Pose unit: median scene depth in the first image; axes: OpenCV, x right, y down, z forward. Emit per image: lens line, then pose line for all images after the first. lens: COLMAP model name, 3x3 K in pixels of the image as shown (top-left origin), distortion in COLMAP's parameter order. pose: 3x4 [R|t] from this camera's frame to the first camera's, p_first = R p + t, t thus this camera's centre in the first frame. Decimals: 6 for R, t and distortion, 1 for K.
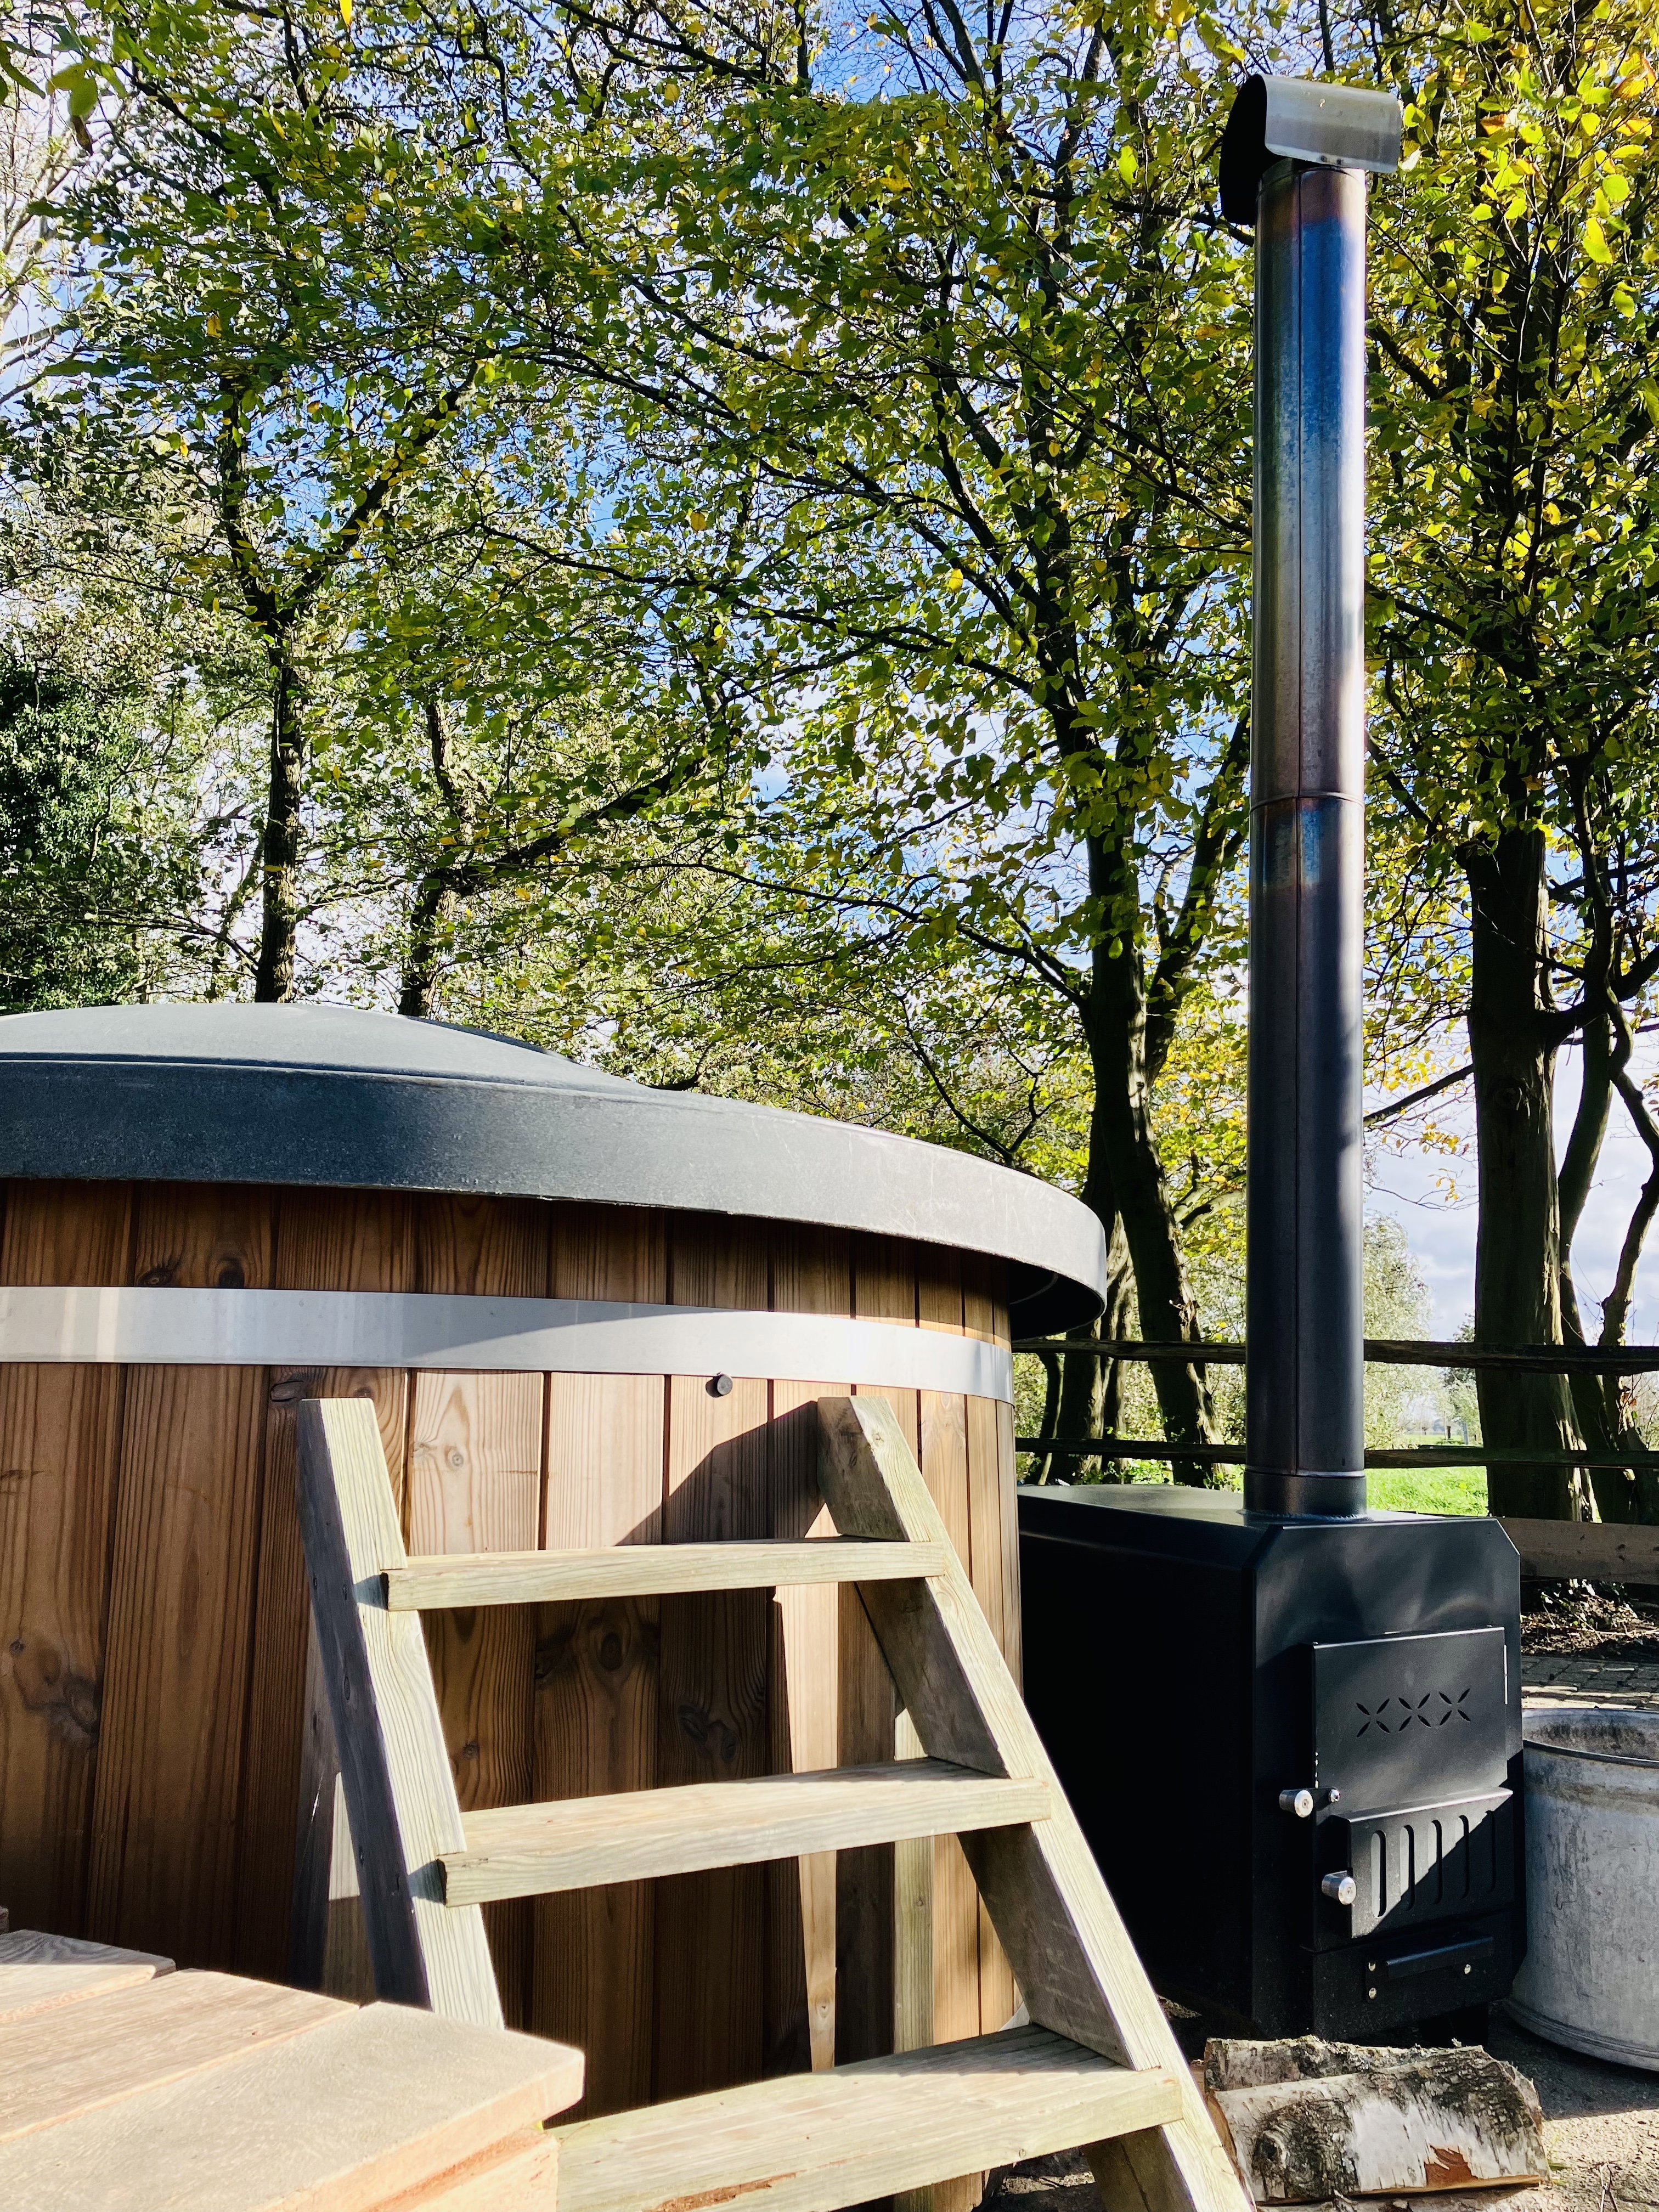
lens RADIAL K [[1882.7, 0, 829.5], [0, 1882.7, 1106.0], [0, 0, 1]] dist [-0.002015, 0.006385]
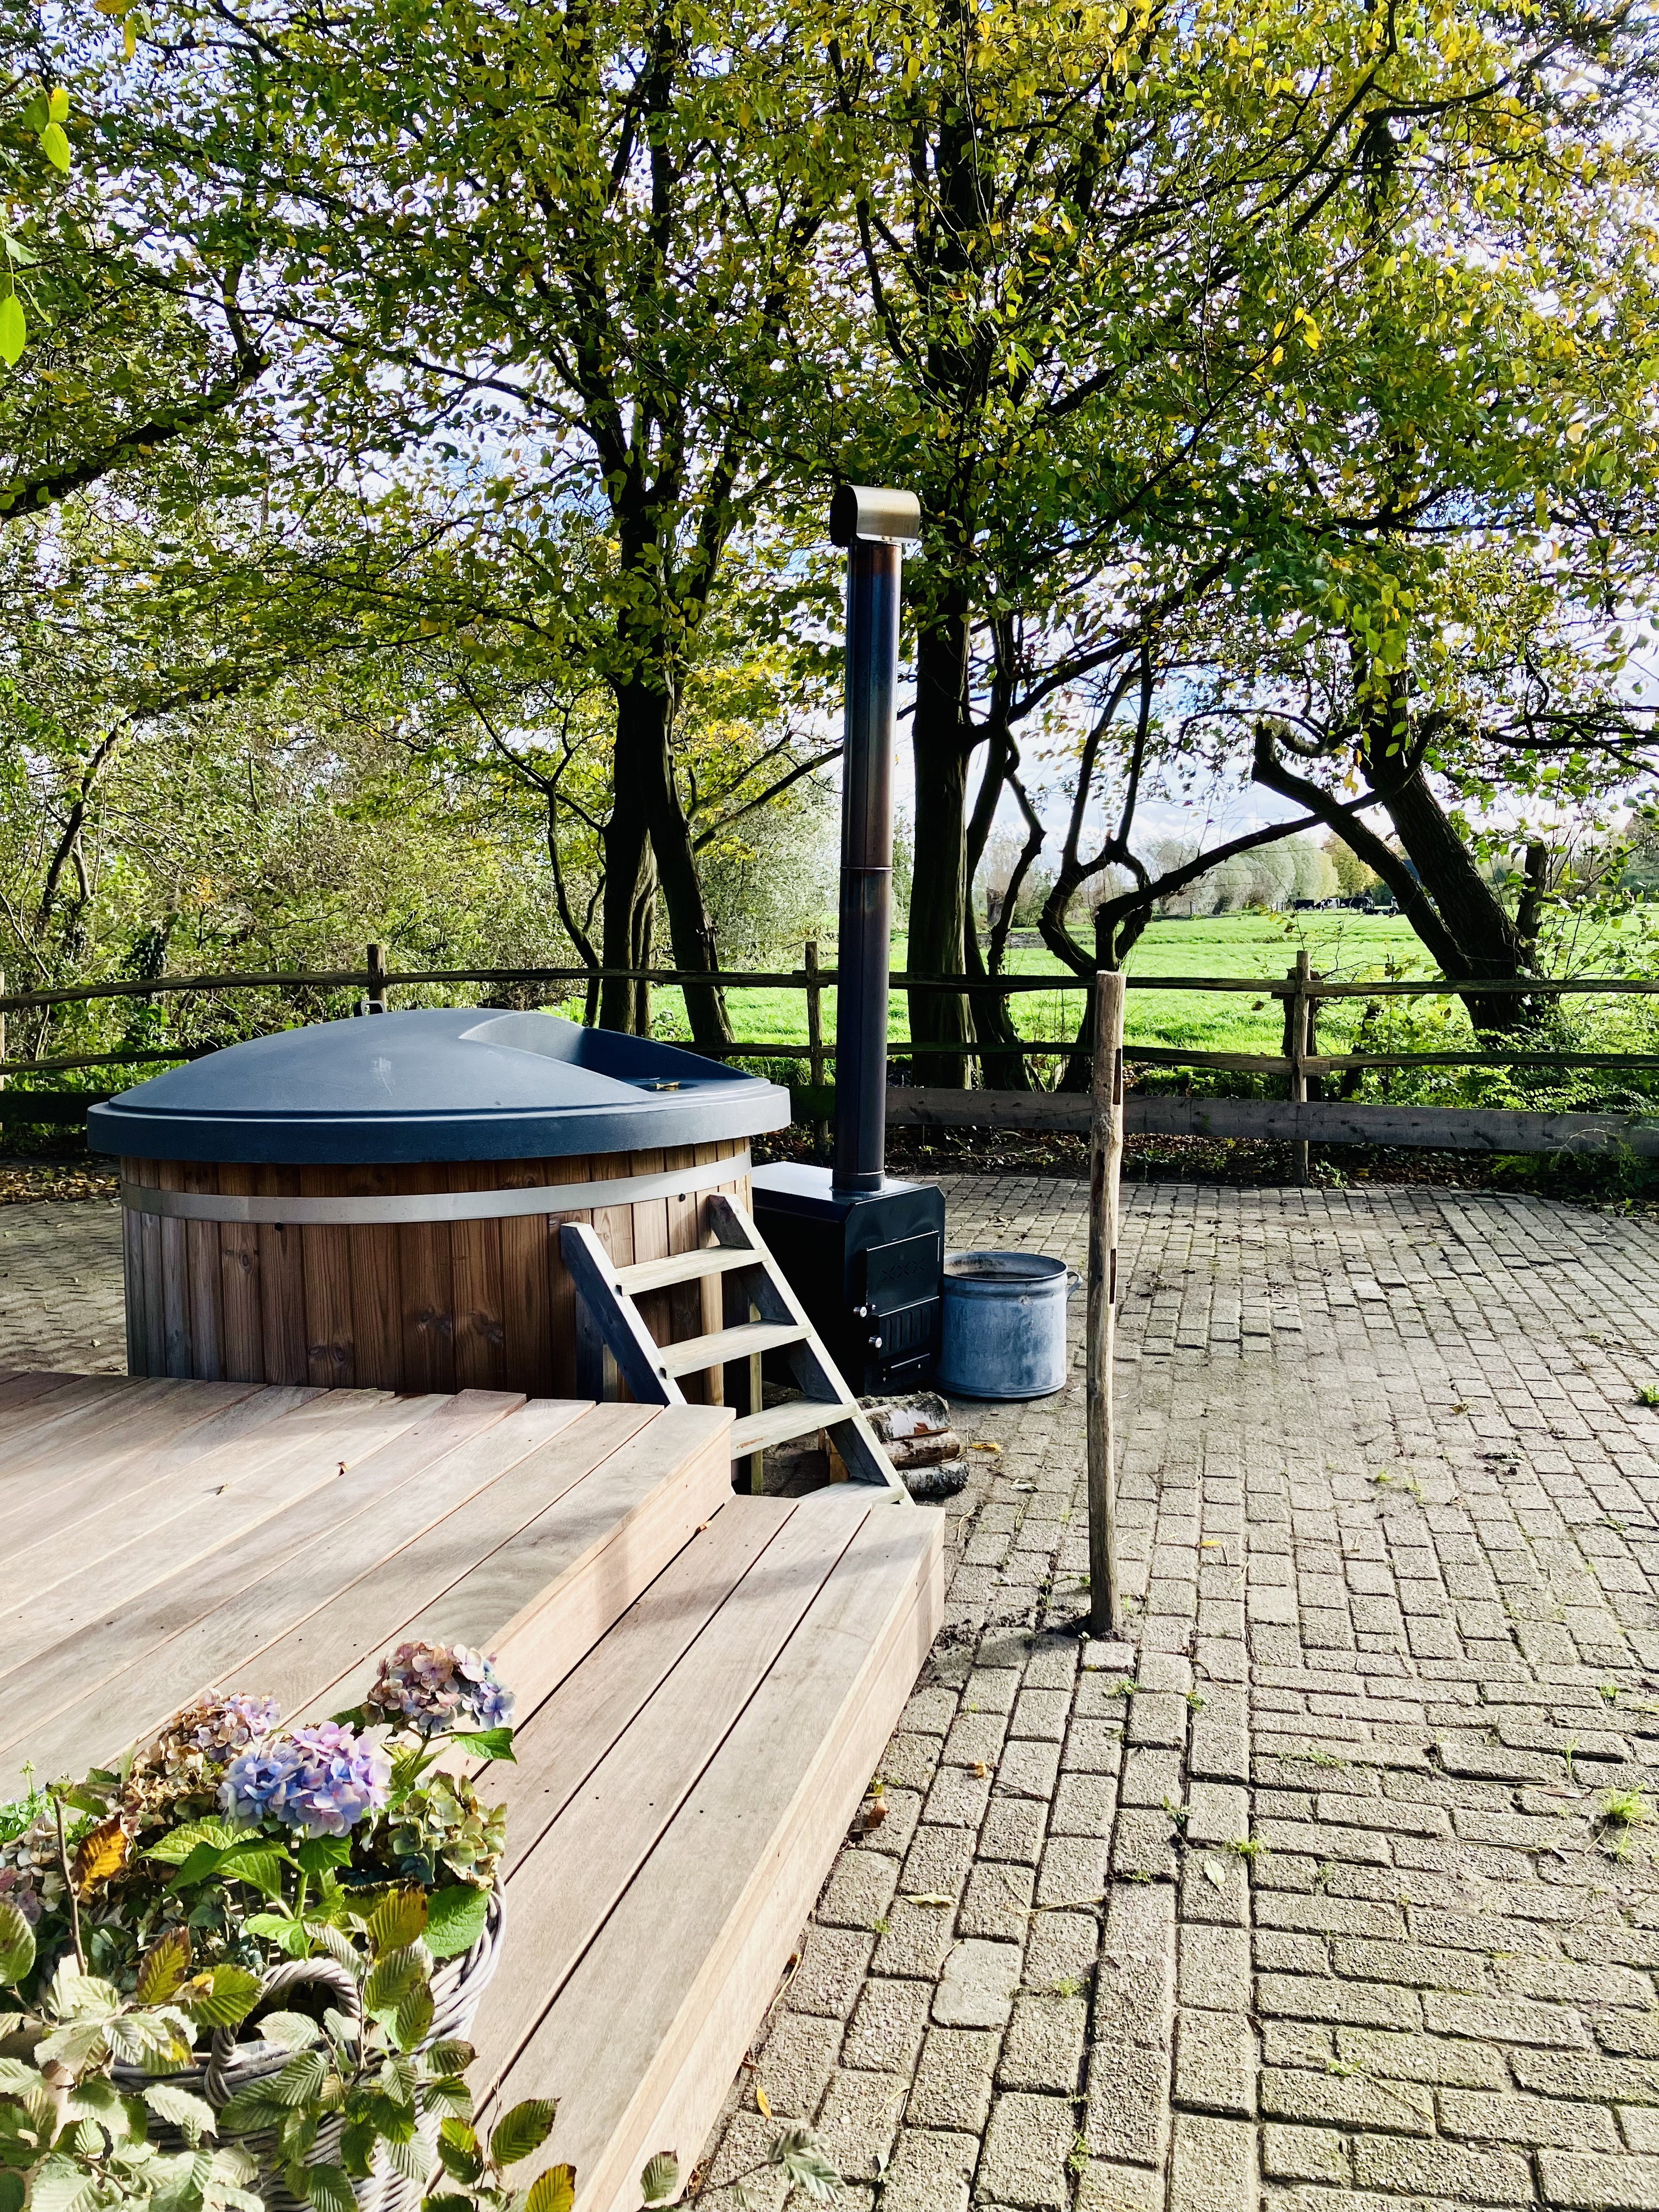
lens RADIAL K [[1882.7, 0, 829.5], [0, 1882.7, 1106.0], [0, 0, 1]] dist [-0.002015, 0.006385]
pose [[0.955800, -0.057752, 0.288291, -0.654294], [-0.023423, 0.962446, 0.270460, -0.749370], [-0.293084, -0.265258, 0.918553, -1.598085]]
